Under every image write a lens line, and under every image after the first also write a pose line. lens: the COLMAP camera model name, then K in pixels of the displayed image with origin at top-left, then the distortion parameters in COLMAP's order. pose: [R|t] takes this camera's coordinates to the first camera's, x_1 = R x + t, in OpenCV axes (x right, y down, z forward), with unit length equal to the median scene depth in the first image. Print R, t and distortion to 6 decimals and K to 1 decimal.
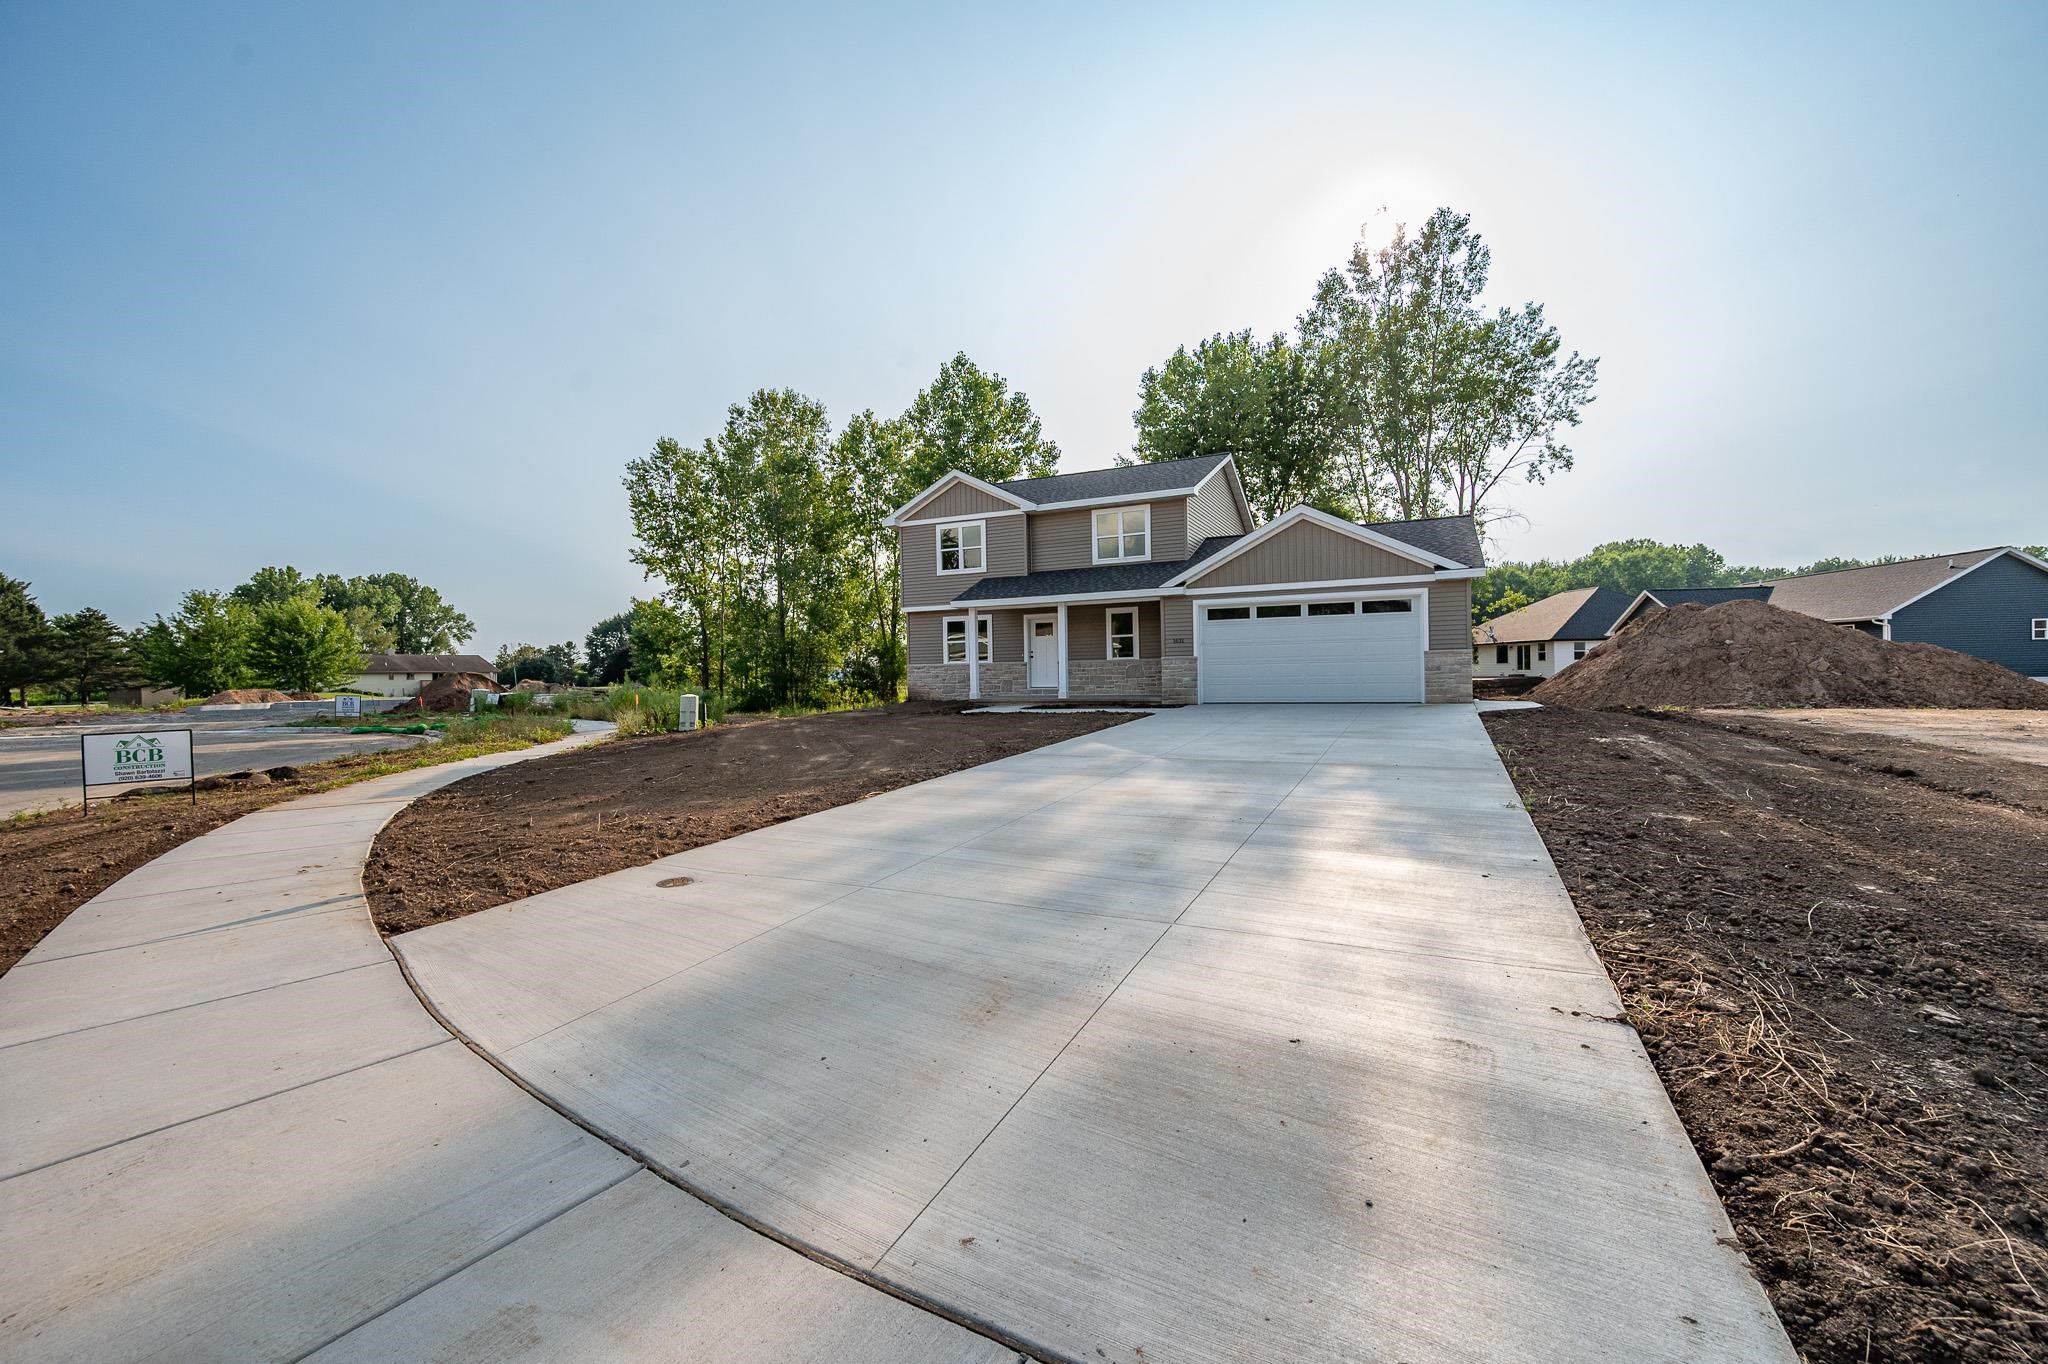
lens RADIAL K [[832.8, 0, 989.8], [0, 832.8, 680.9], [0, 0, 1]] dist [-0.000604, 0.000098]
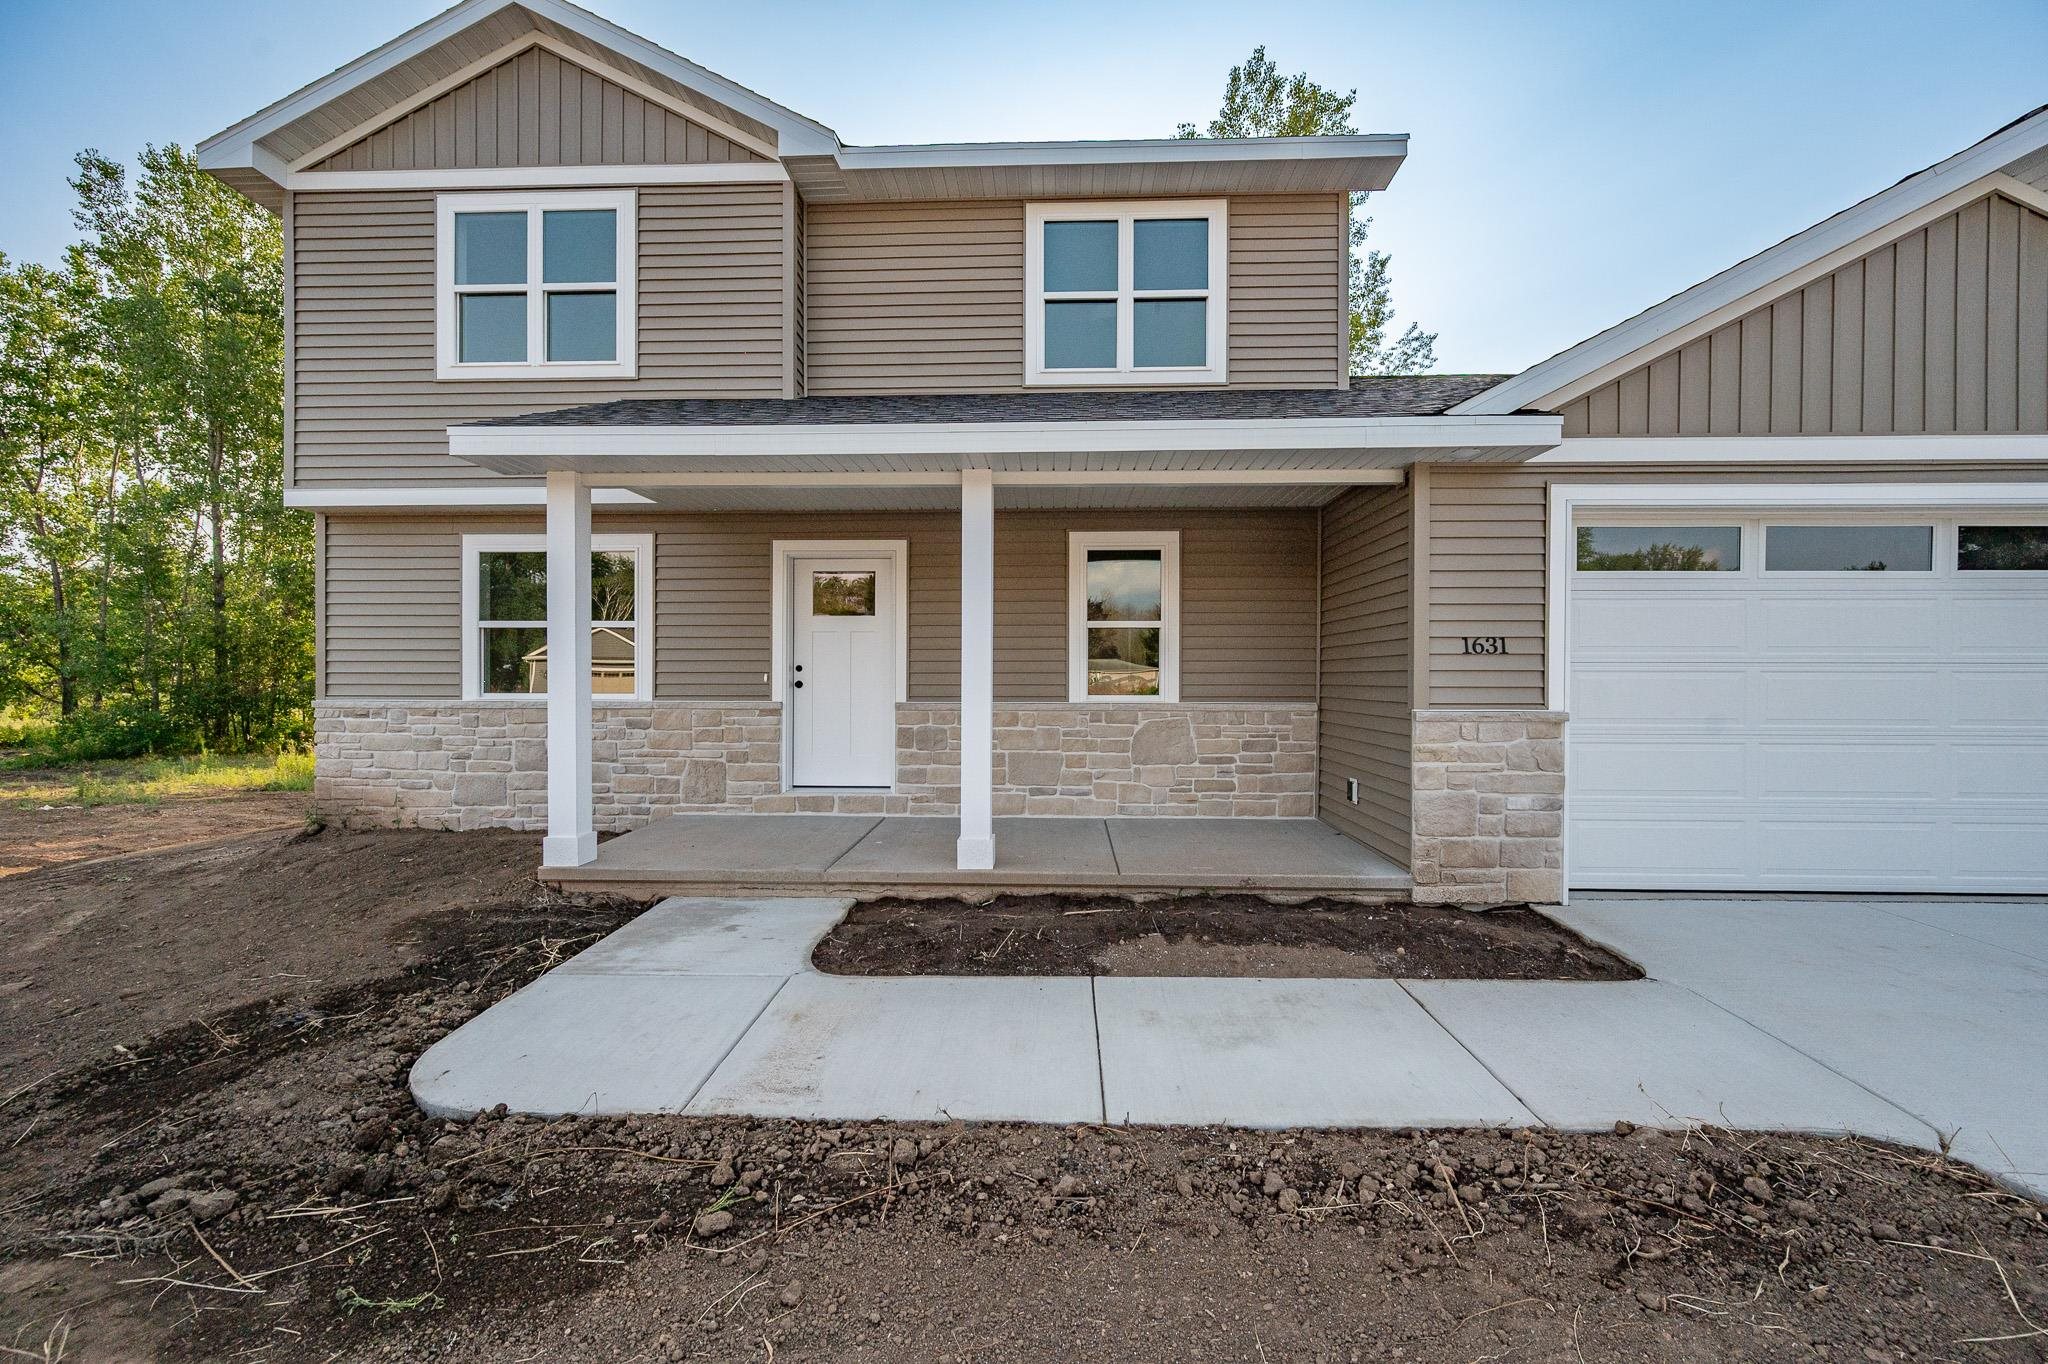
lens RADIAL K [[832.8, 0, 1022.2], [0, 832.8, 679.9], [0, 0, 1]] dist [-0.000604, 0.000098]
pose [[0.907999, 0.019865, 0.418501, -0.001237], [-0.014126, 0.999759, -0.016809, -0.026013], [-0.418734, 0.009351, 0.908061, 0.679867]]
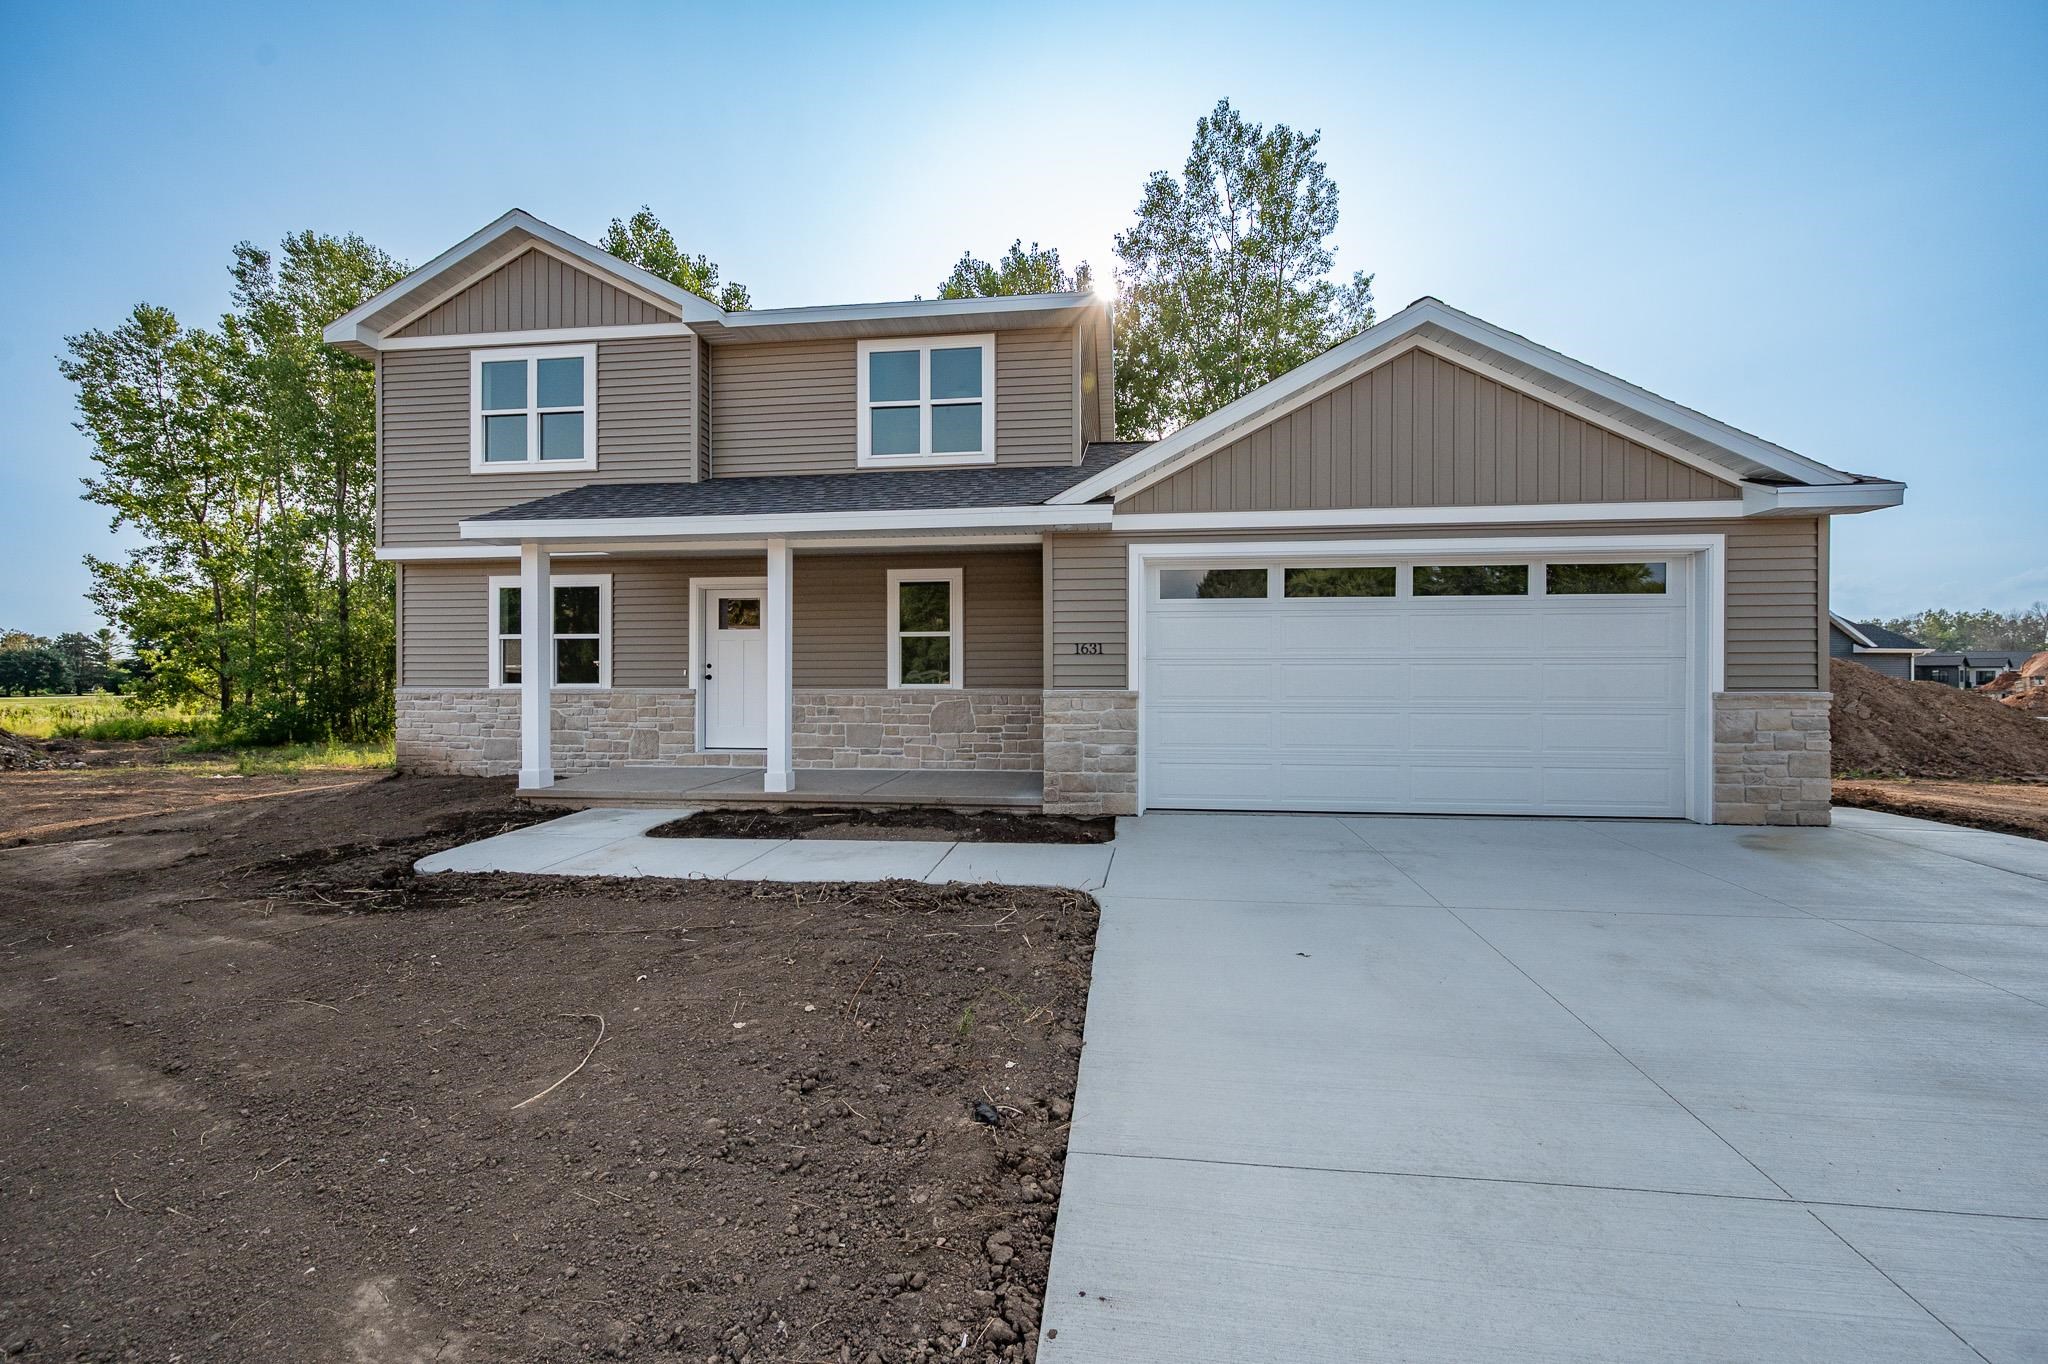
lens RADIAL K [[832.8, 0, 1018.6], [0, 832.8, 677.1], [0, 0, 1]] dist [-0.000604, 0.000098]
pose [[0.941309, 0.019367, 0.336991, 0.055023], [-0.013466, 0.999712, -0.019839, -0.022091], [-0.337278, 0.014137, 0.941299, 0.530966]]
